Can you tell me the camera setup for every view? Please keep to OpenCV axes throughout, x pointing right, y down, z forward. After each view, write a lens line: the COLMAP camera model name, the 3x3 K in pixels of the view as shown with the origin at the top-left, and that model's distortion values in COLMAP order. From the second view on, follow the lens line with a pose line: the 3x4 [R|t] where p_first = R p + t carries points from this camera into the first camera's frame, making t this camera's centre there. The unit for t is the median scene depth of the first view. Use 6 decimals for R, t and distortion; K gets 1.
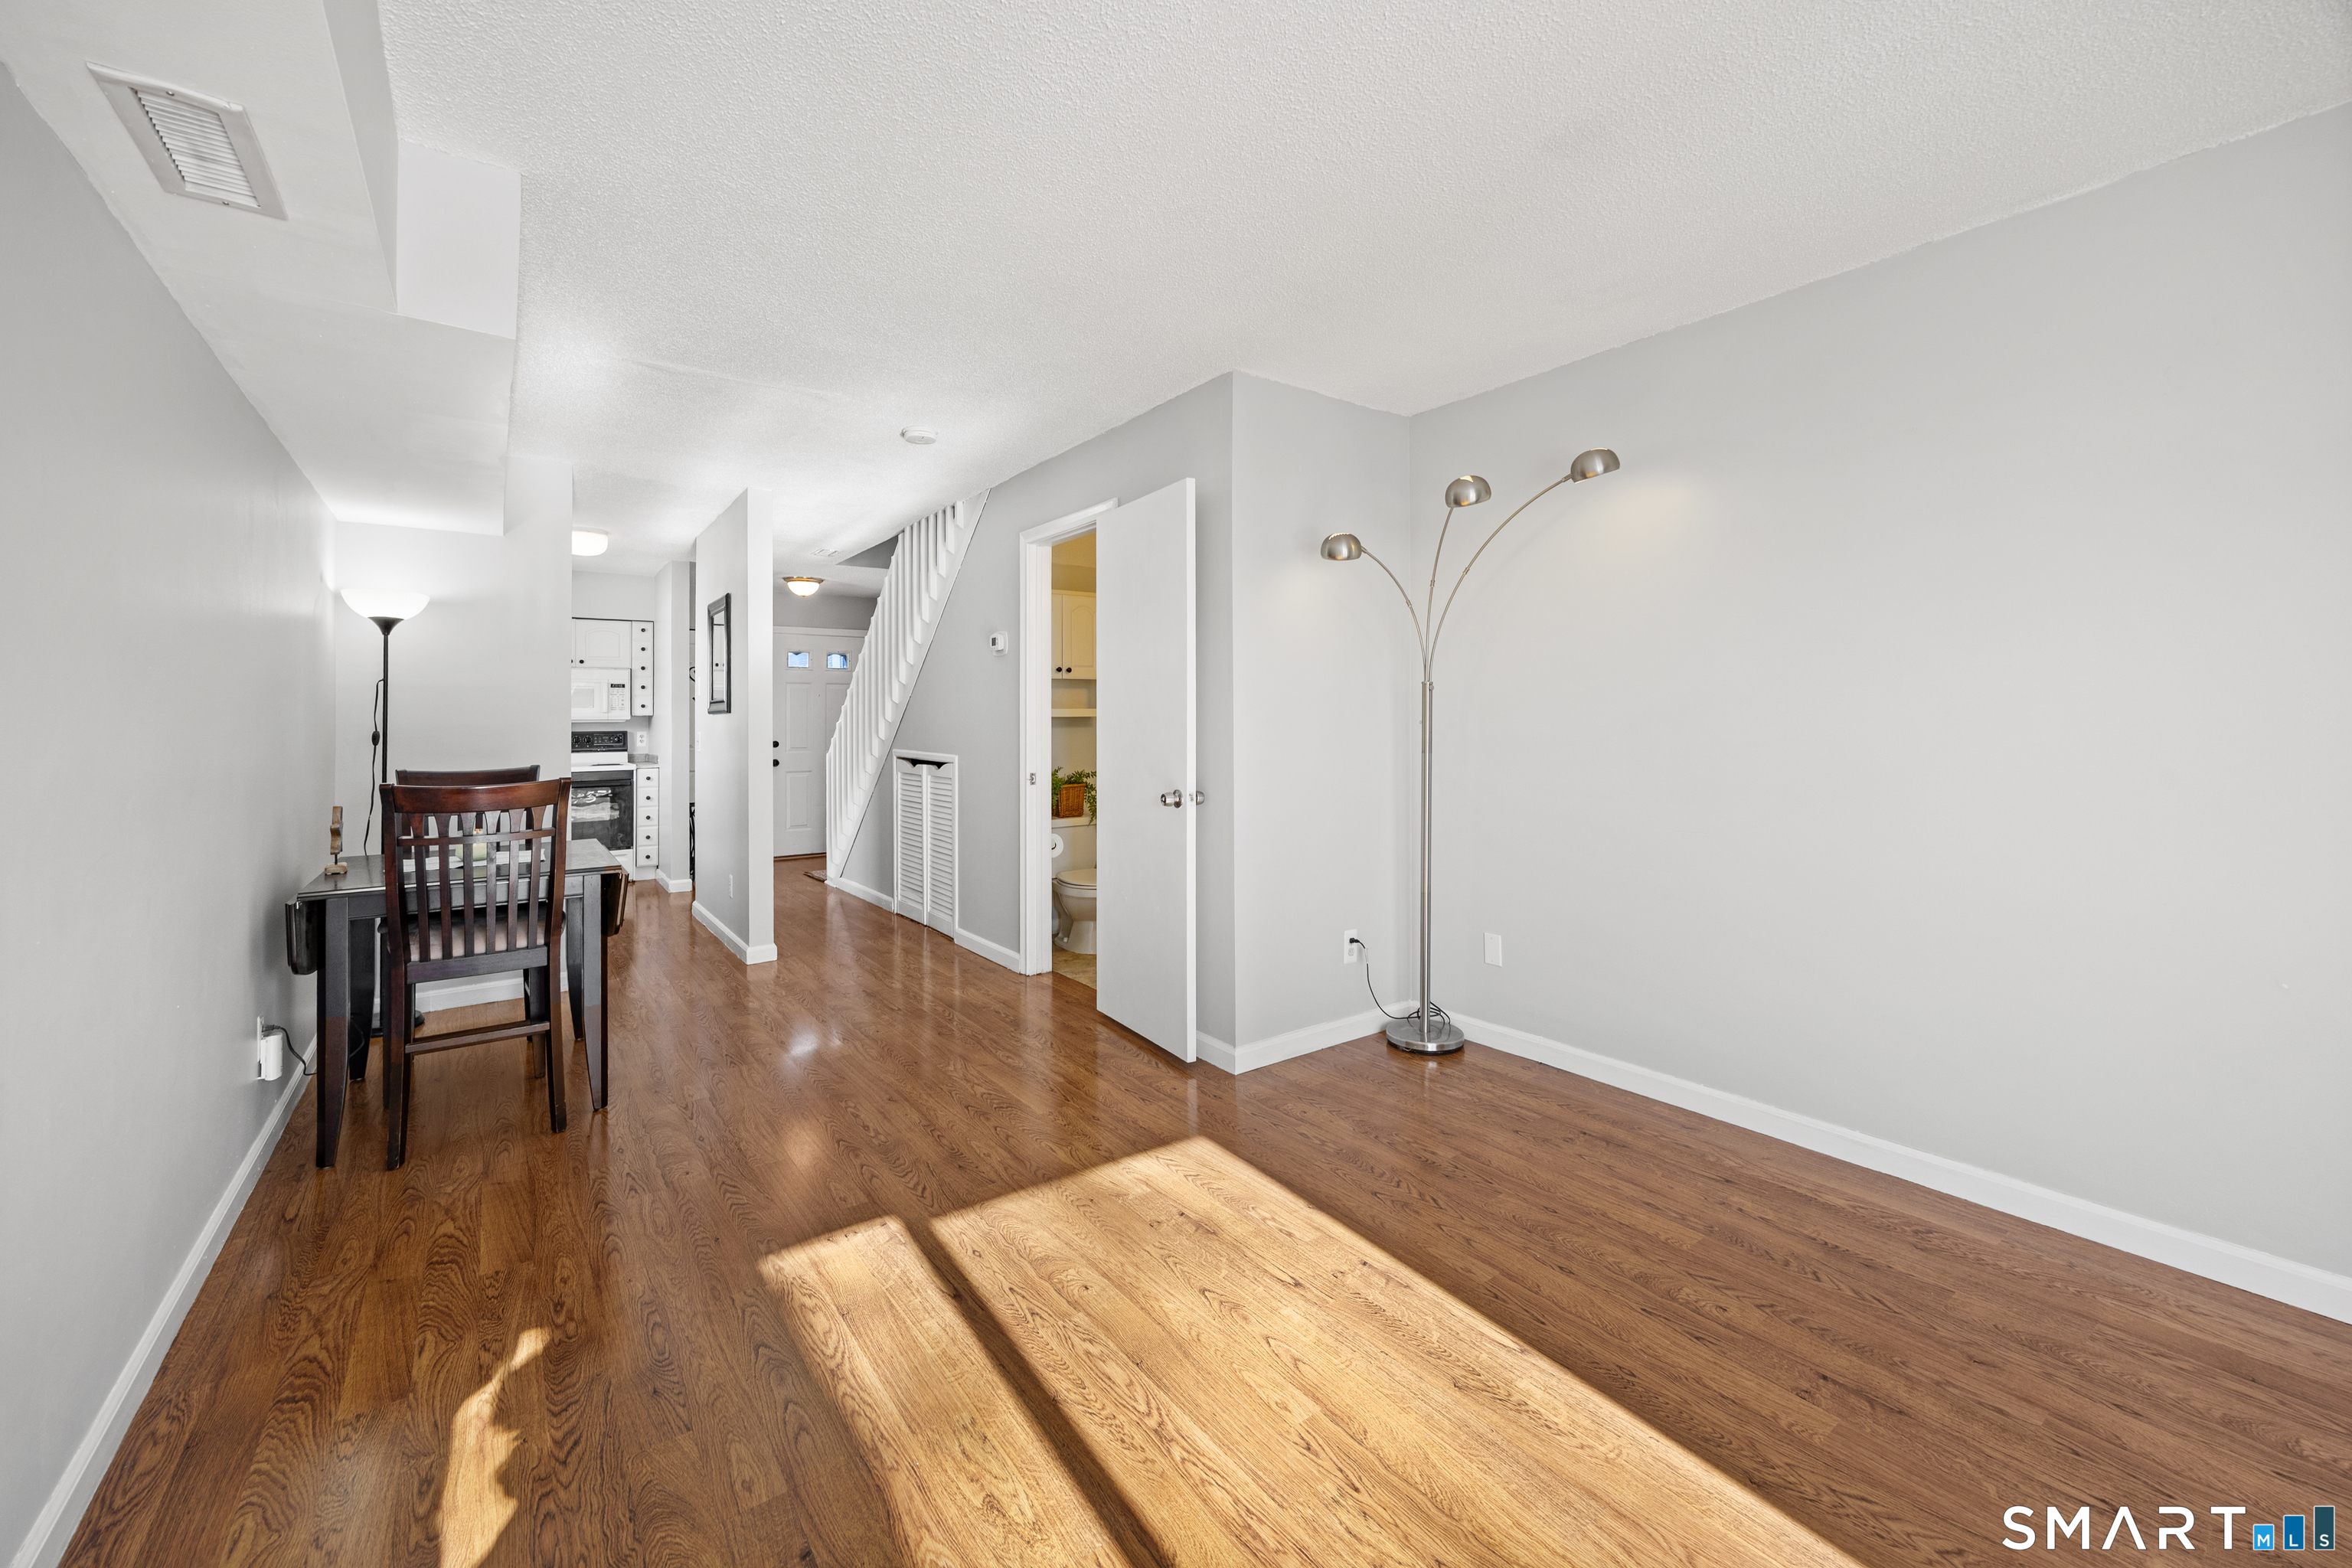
lens RADIAL K [[949.4, 0, 1163.7], [0, 949.4, 716.5], [0, 0, 1]] dist [-0.001259, 0.000143]
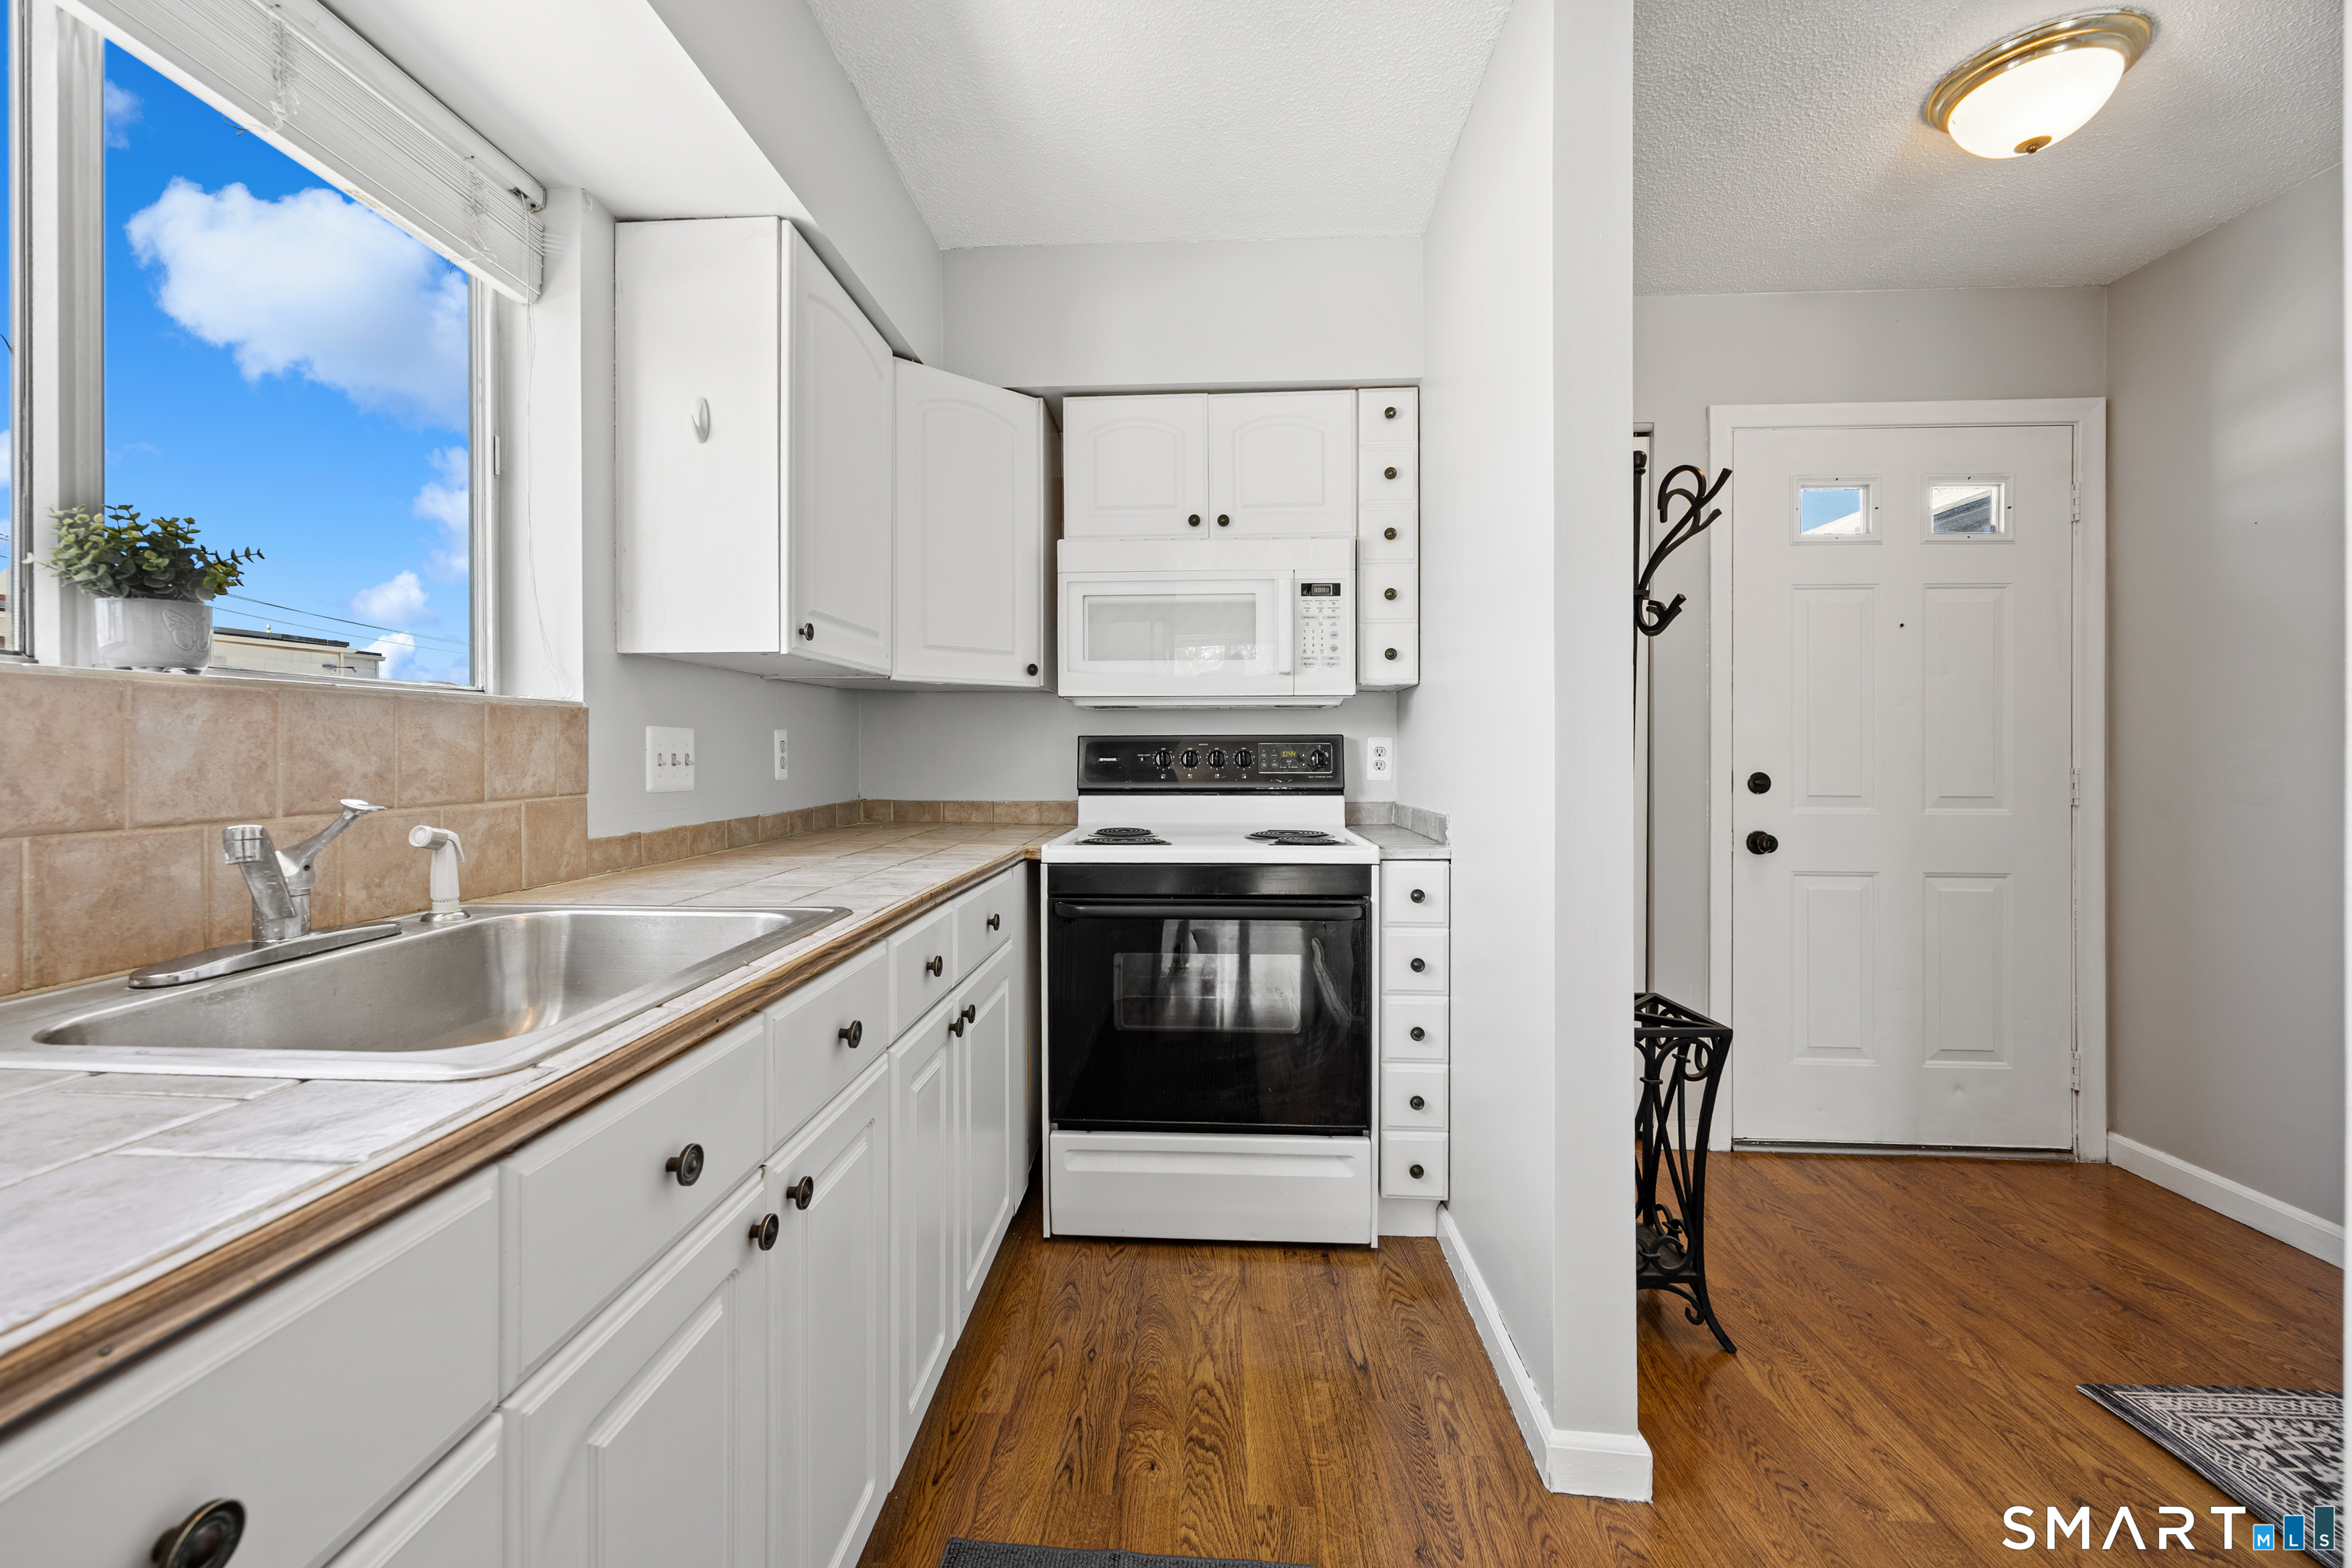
lens RADIAL K [[917.5, 0, 1133.6], [0, 917.5, 783.9], [0, 0, 1]] dist [0.000296, 0.000048]
pose [[0.763723, 0.022545, -0.645150, -0.727166], [0.009108, 0.998914, 0.045689, 0.030532], [0.645480, -0.040770, 0.762688, 1.241649]]
